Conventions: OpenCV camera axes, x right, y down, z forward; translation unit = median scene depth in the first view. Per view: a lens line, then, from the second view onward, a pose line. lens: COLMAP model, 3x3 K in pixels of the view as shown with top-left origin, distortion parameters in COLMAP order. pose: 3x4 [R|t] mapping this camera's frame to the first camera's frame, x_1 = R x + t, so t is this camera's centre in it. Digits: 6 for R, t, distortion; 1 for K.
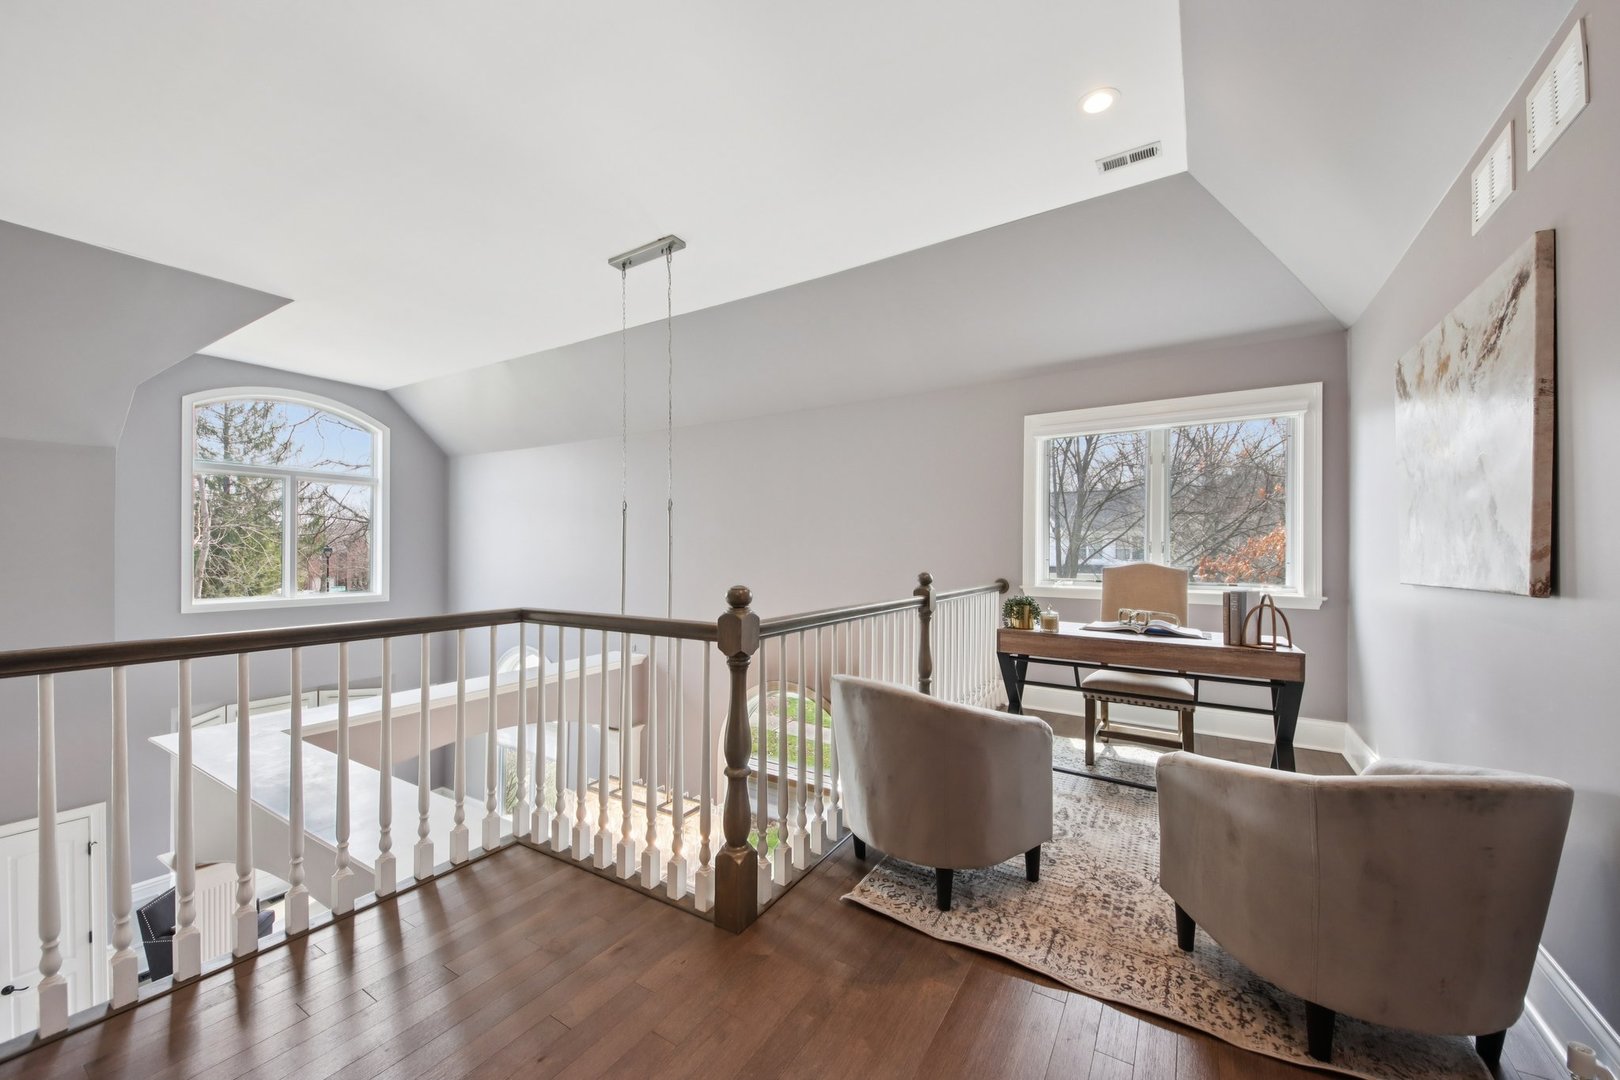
lens RADIAL K [[603.8, 0, 812.9], [0, 603.8, 553.4], [0, 0, 1]] dist [0.063272, -0.027705]
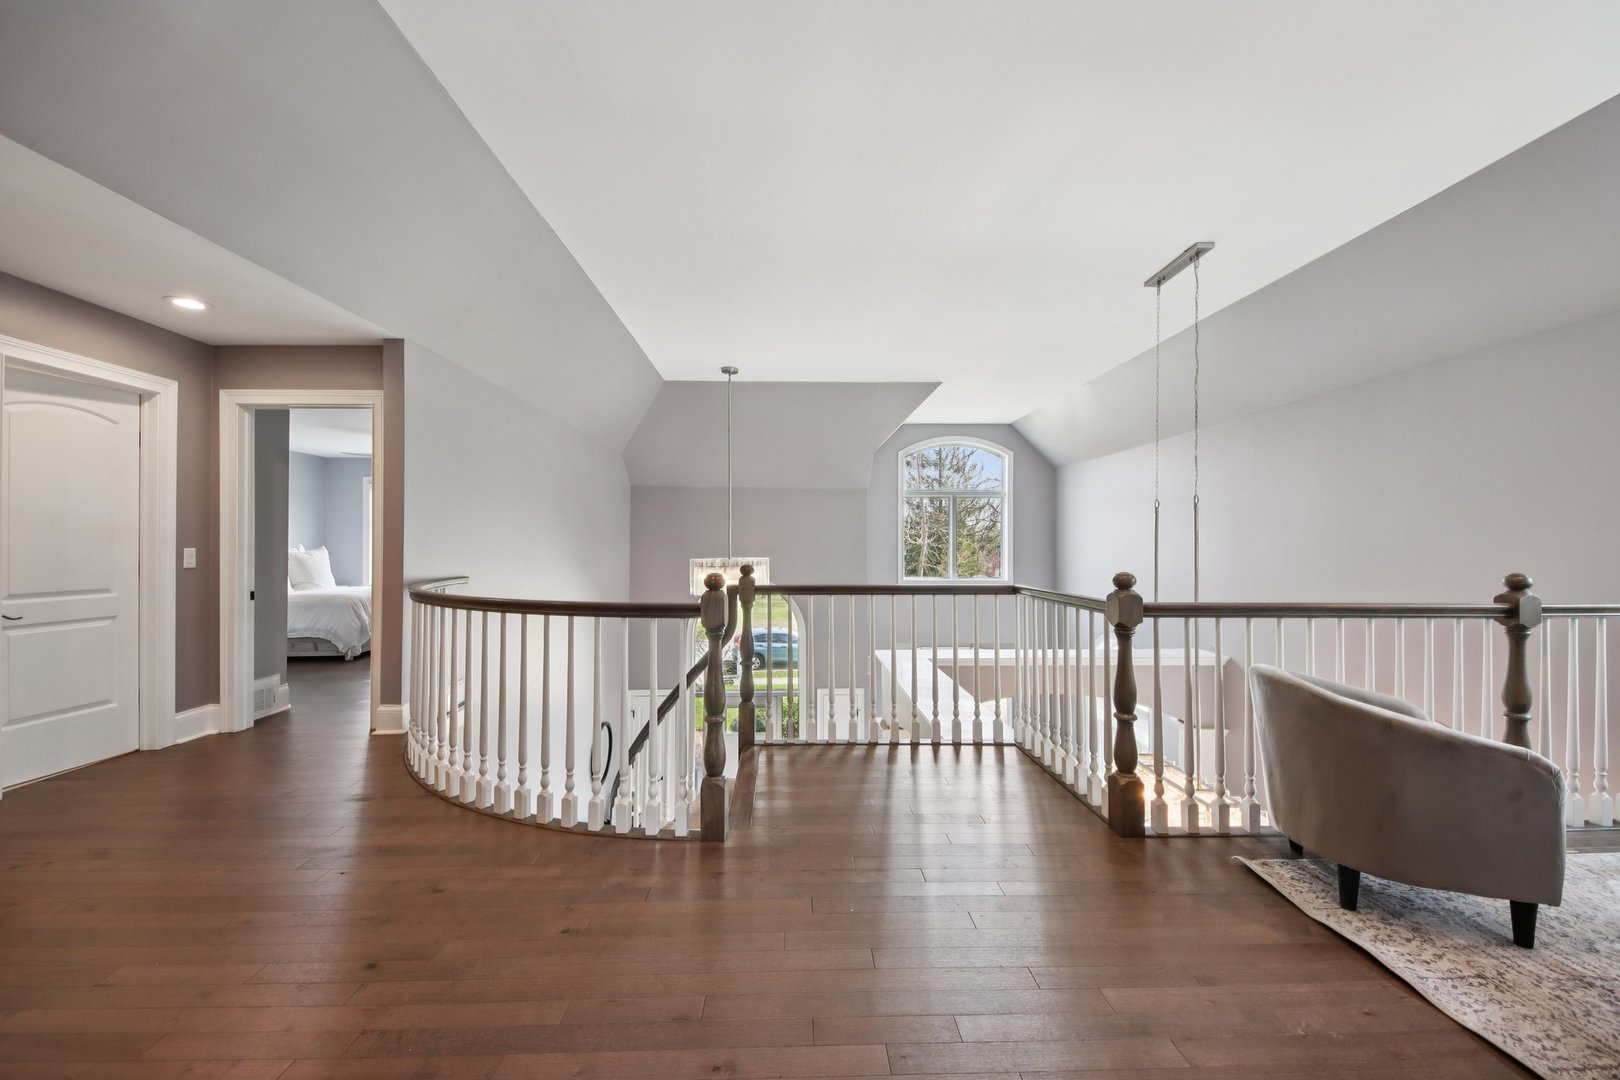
lens RADIAL K [[612.3, 0, 814.5], [0, 612.3, 545.4], [0, 0, 1]] dist [0.062708, -0.024764]
pose [[0.570774, -0.003467, -0.821100, 0.335081], [-0.002671, 0.999978, -0.006079, 0.003479], [0.821103, 0.005663, 0.570752, -0.168521]]
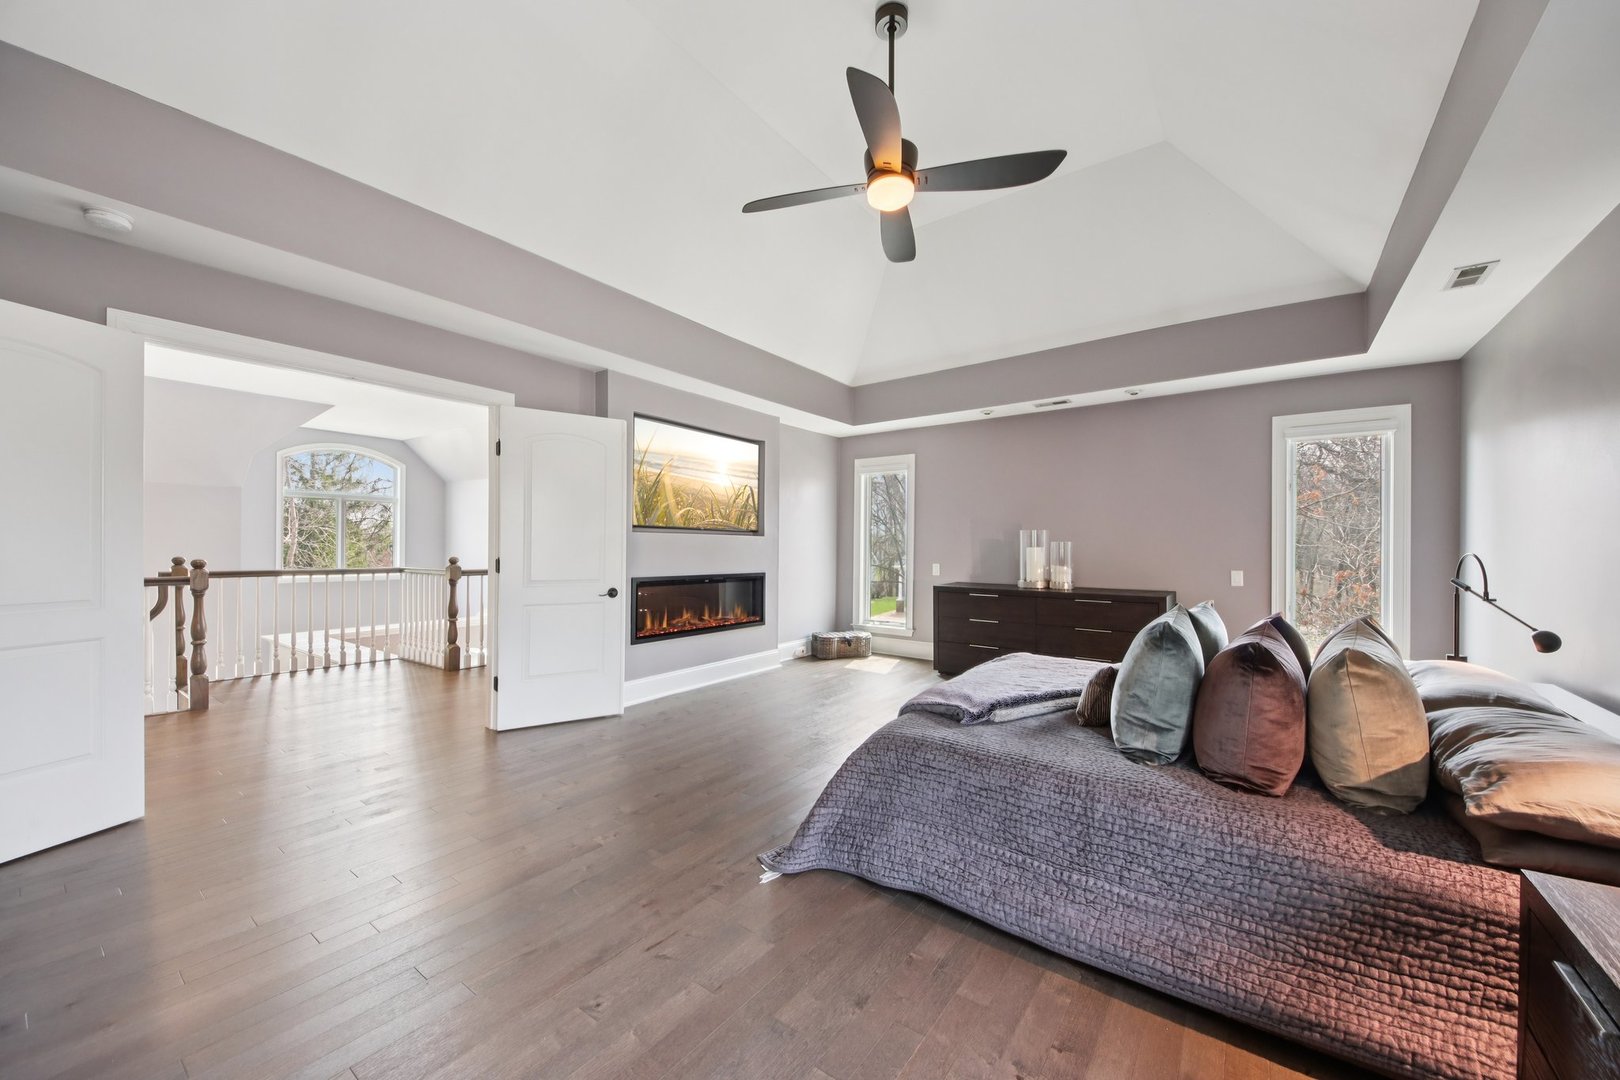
lens RADIAL K [[602.1, 0, 804.7], [0, 602.1, 534.0], [0, 0, 1]] dist [0.024908, -0.000129]
pose [[0.997018, -0.003194, -0.077102, 1.014182], [0.001301, 0.999697, -0.024585, 0.009640], [0.077157, 0.024411, 0.996720, -1.014263]]
